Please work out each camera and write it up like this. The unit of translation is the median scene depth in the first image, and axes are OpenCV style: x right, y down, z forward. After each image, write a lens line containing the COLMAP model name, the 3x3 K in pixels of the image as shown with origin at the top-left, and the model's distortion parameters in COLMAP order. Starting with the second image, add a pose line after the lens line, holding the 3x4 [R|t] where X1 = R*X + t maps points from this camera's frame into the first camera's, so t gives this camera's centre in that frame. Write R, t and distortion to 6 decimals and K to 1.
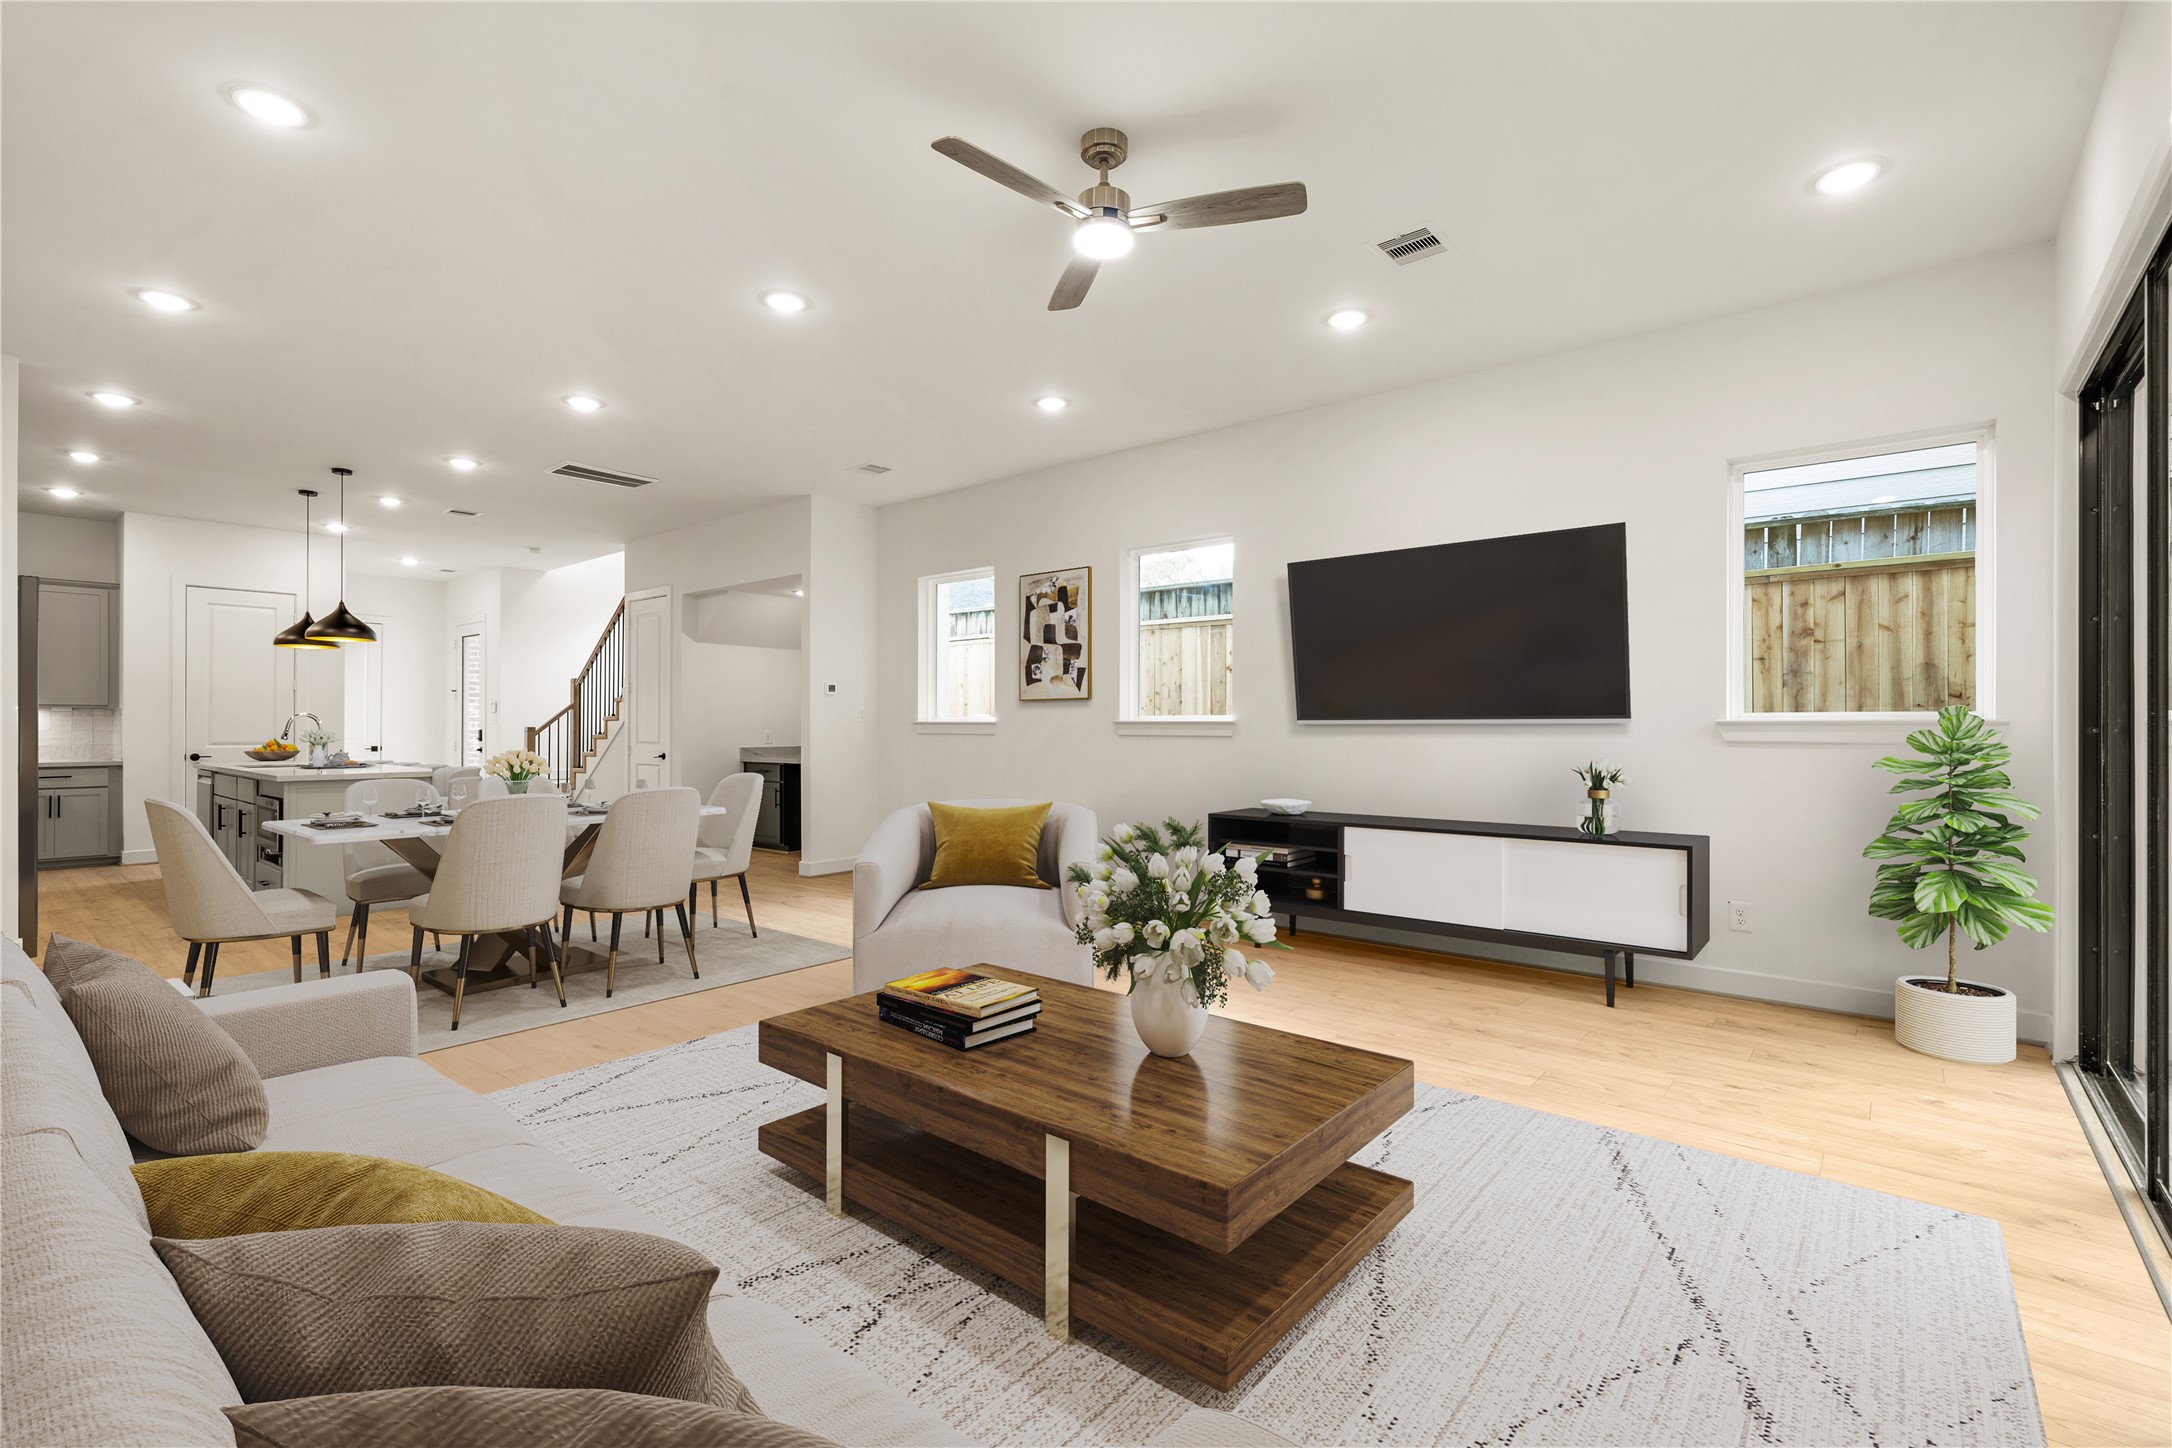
lens RADIAL K [[976.5, 0, 1083.9], [0, 976.5, 723.2], [0, 0, 1]] dist [-0.000262, 0.000228]
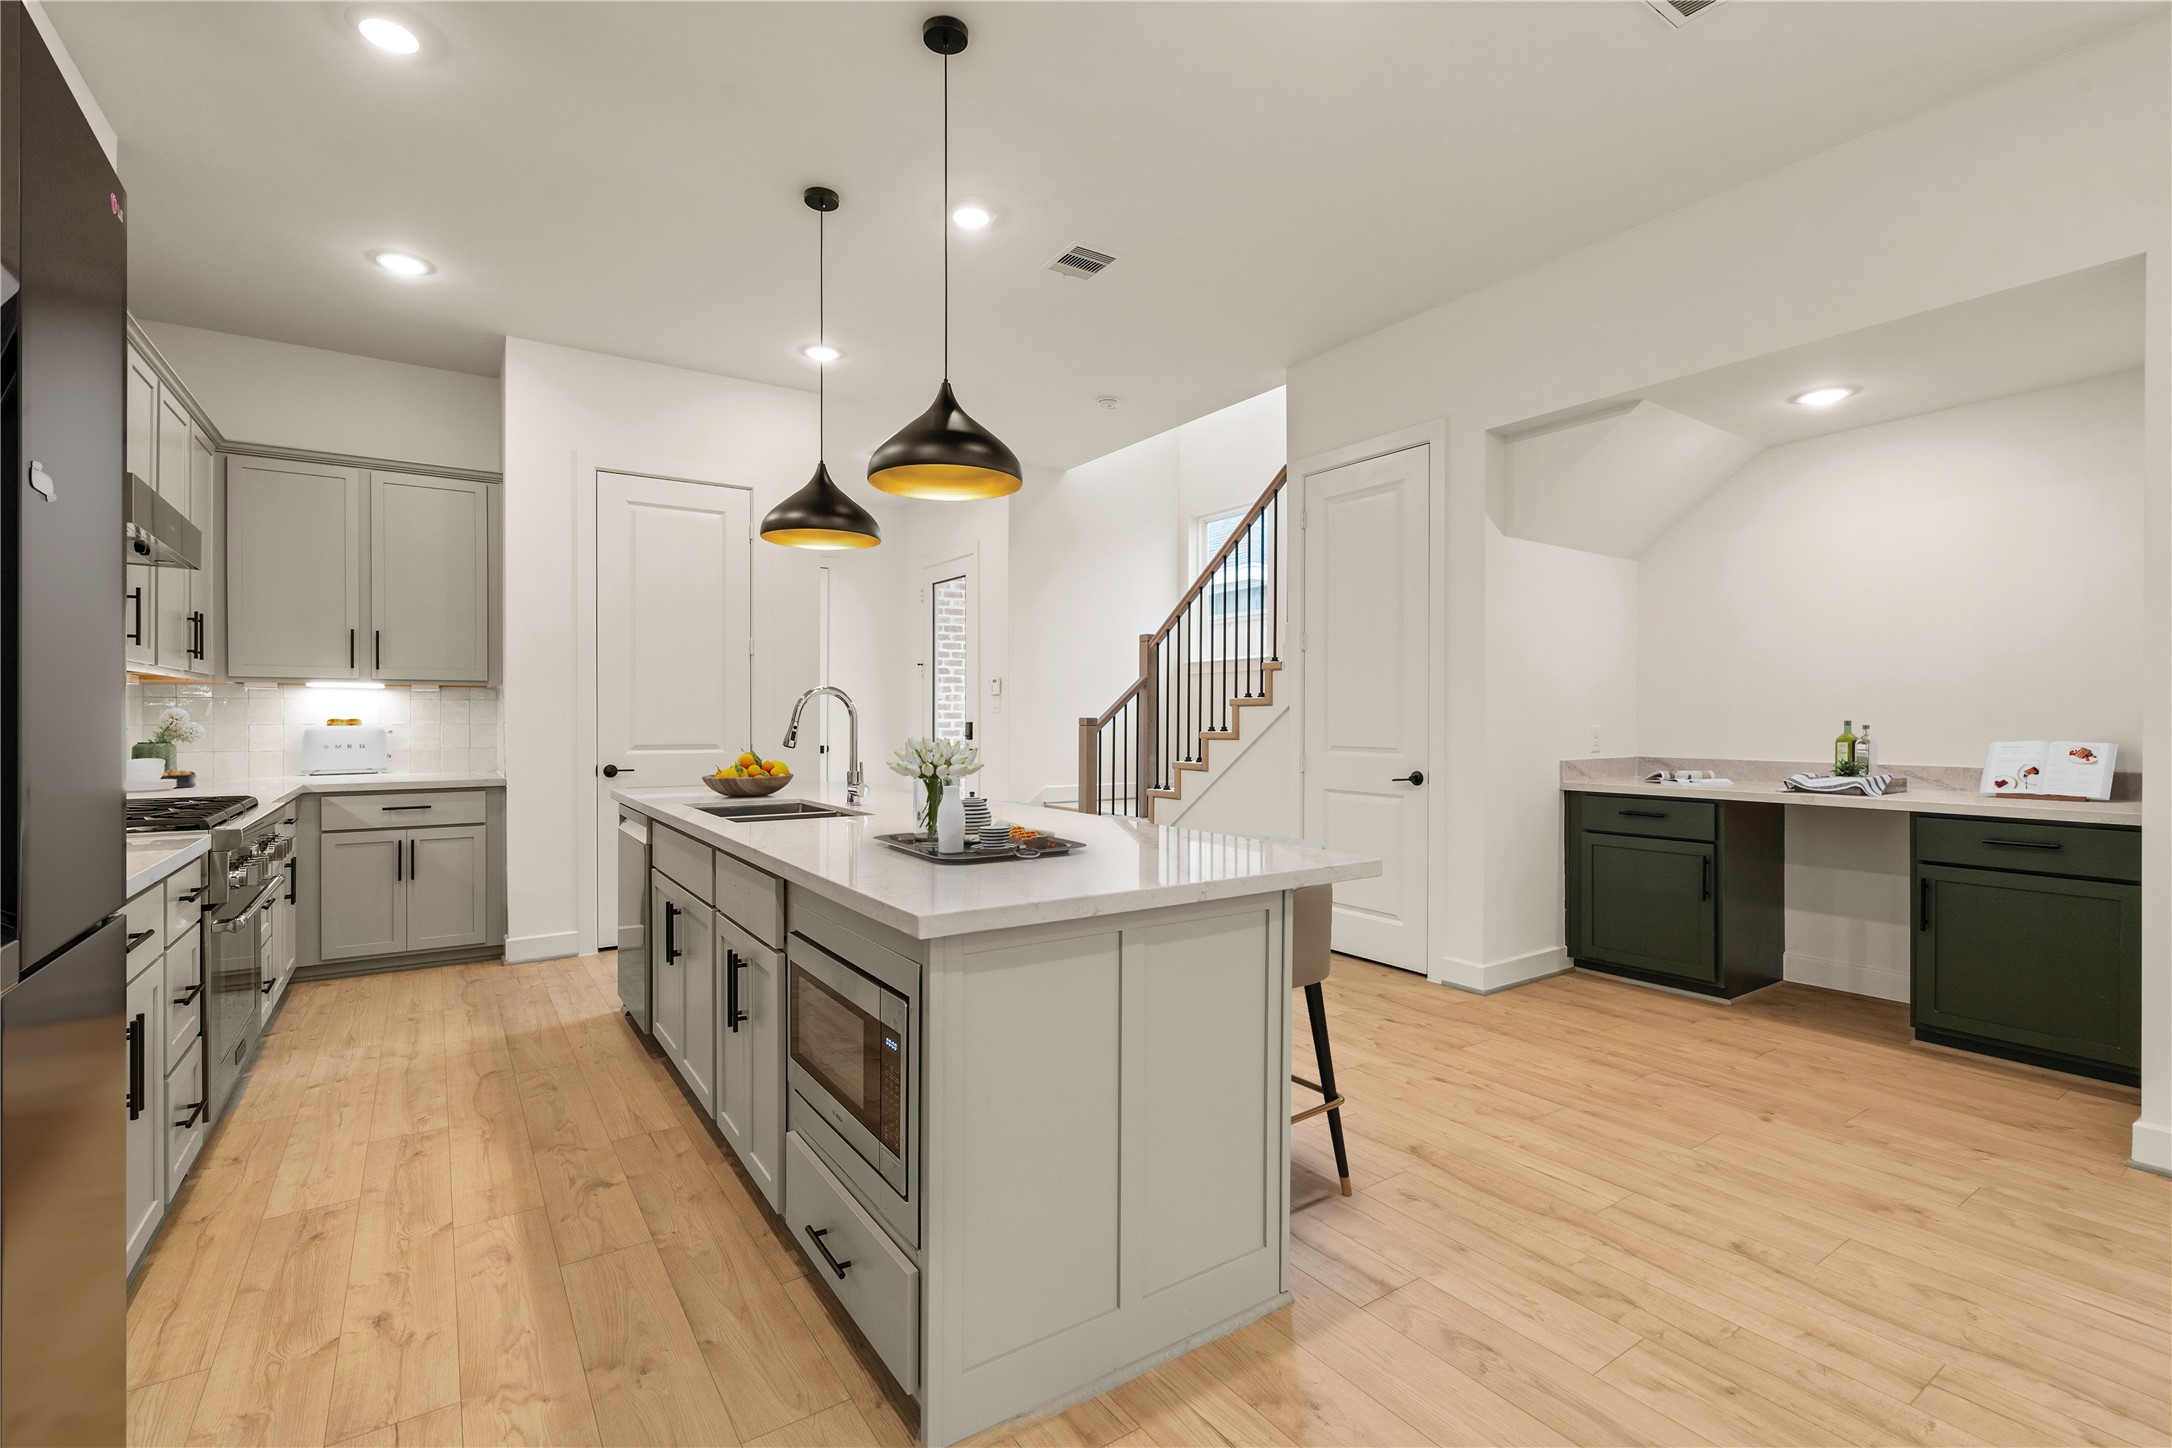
lens RADIAL K [[976.5, 0, 1087.3], [0, 976.5, 723.7], [0, 0, 1]] dist [-0.000262, 0.000228]
pose [[0.962835, 0.000065, -0.270091, -0.495579], [0.001961, 0.999972, 0.007231, 0.003434], [0.270084, -0.007491, 0.962808, 0.534186]]
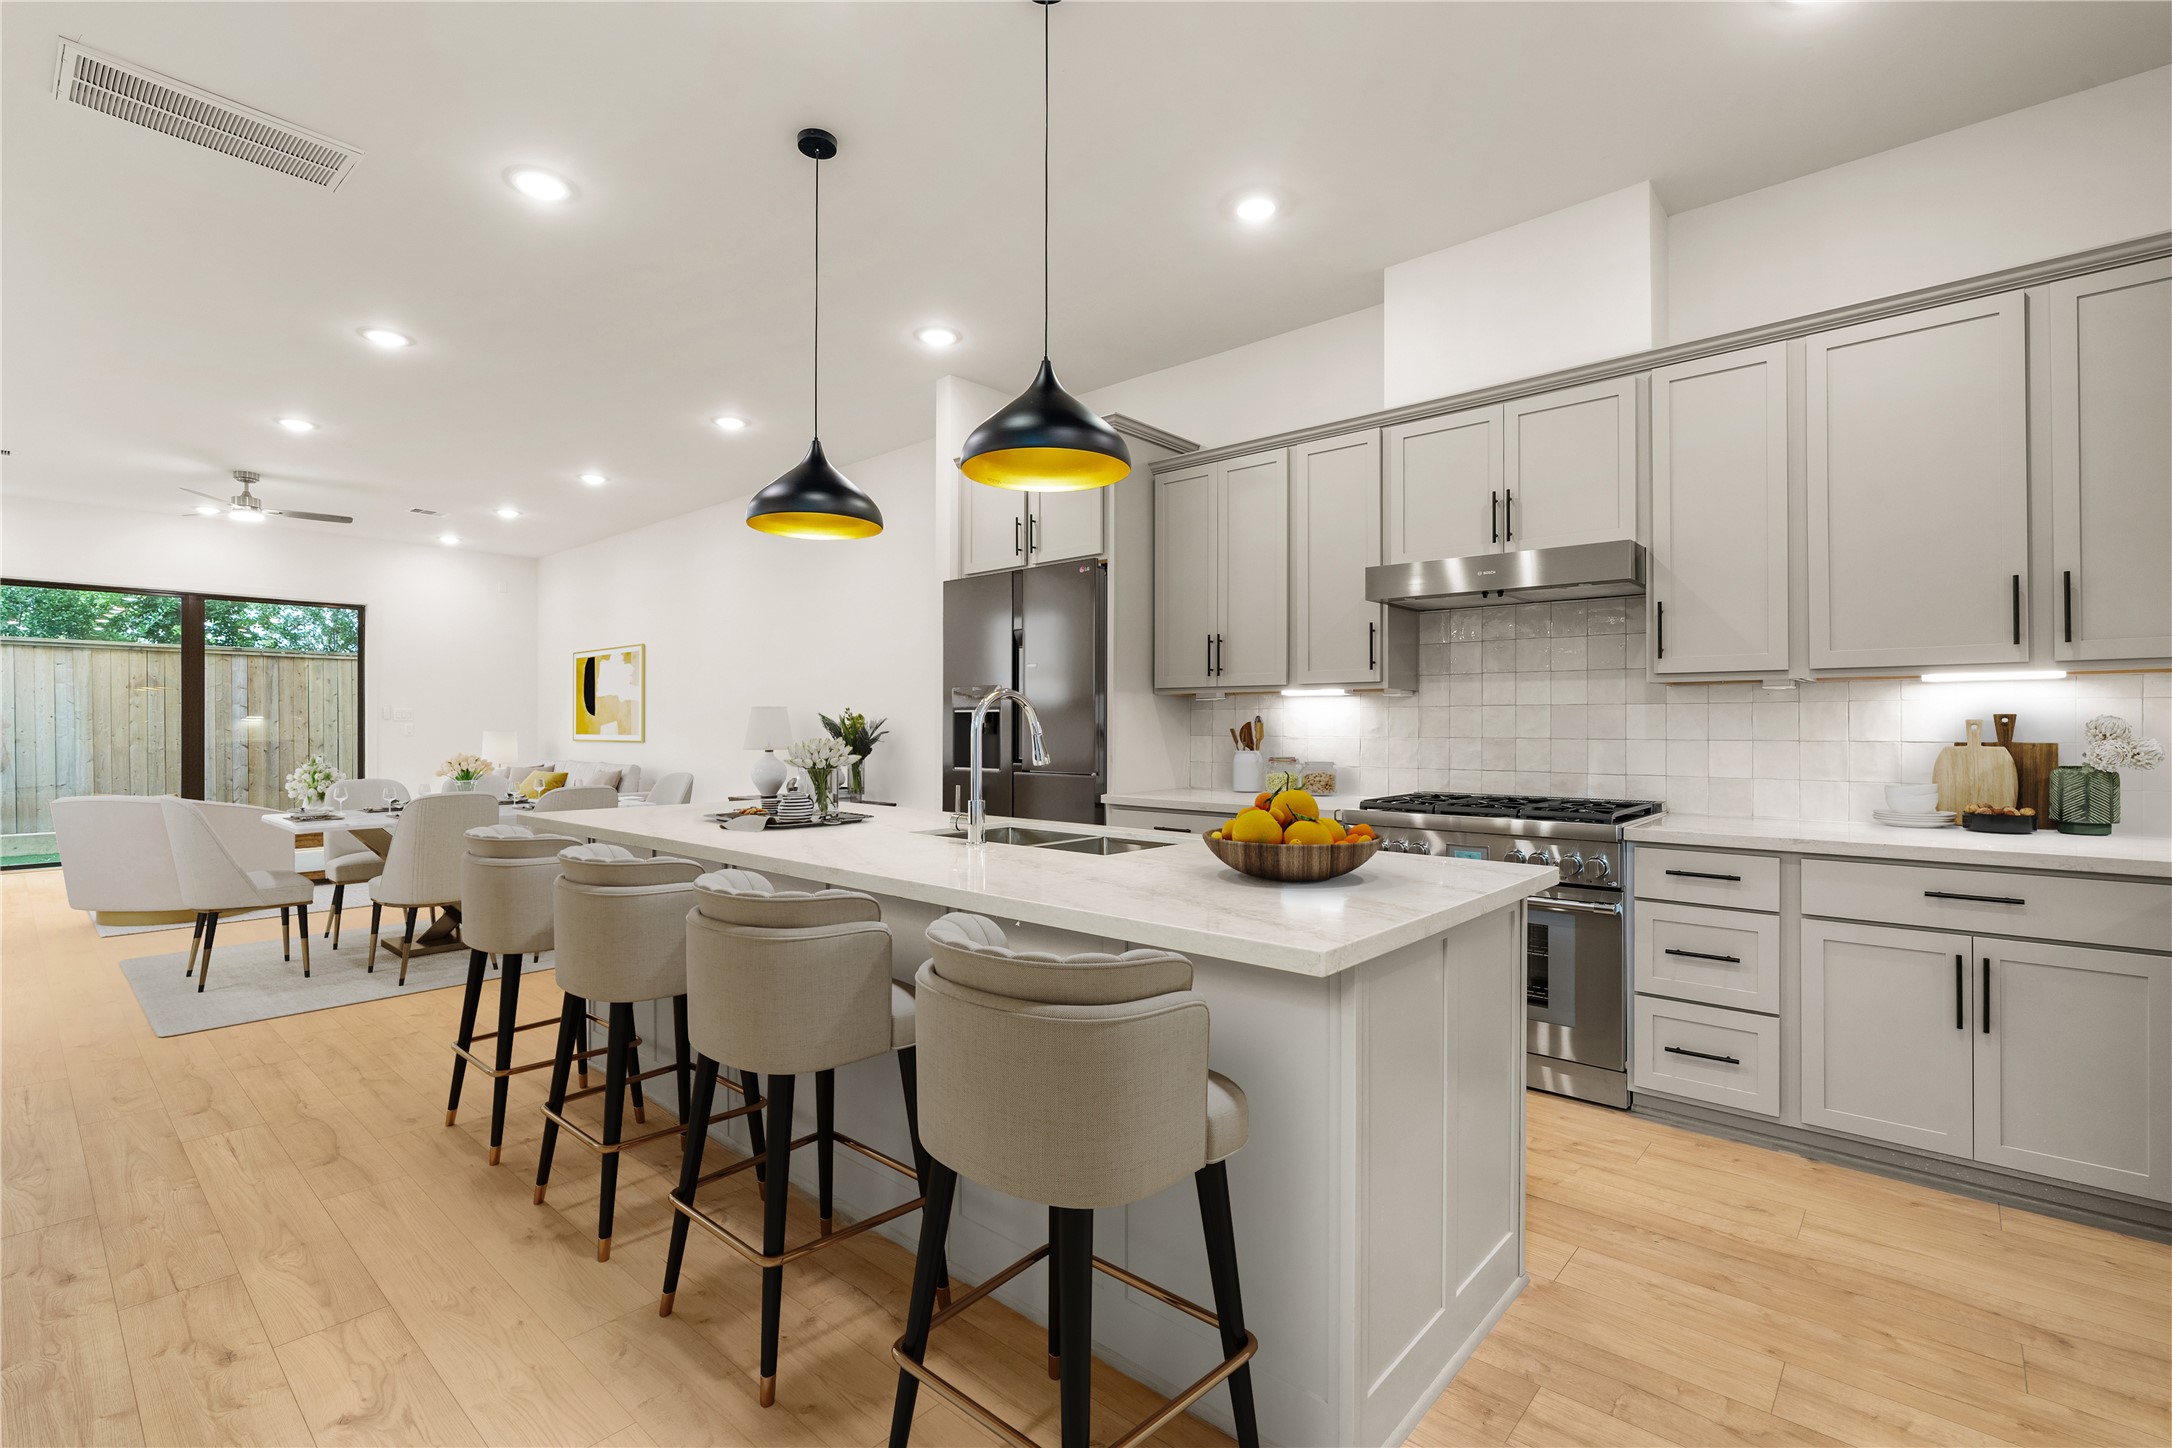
lens RADIAL K [[976.5, 0, 1073.8], [0, 976.5, 721.3], [0, 0, 1]] dist [-0.000262, 0.000228]
pose [[-0.999370, -0.003680, 0.035296, -0.609904], [-0.004000, 0.999952, -0.008984, 0.003920], [-0.035262, -0.009120, -0.999337, 0.847558]]
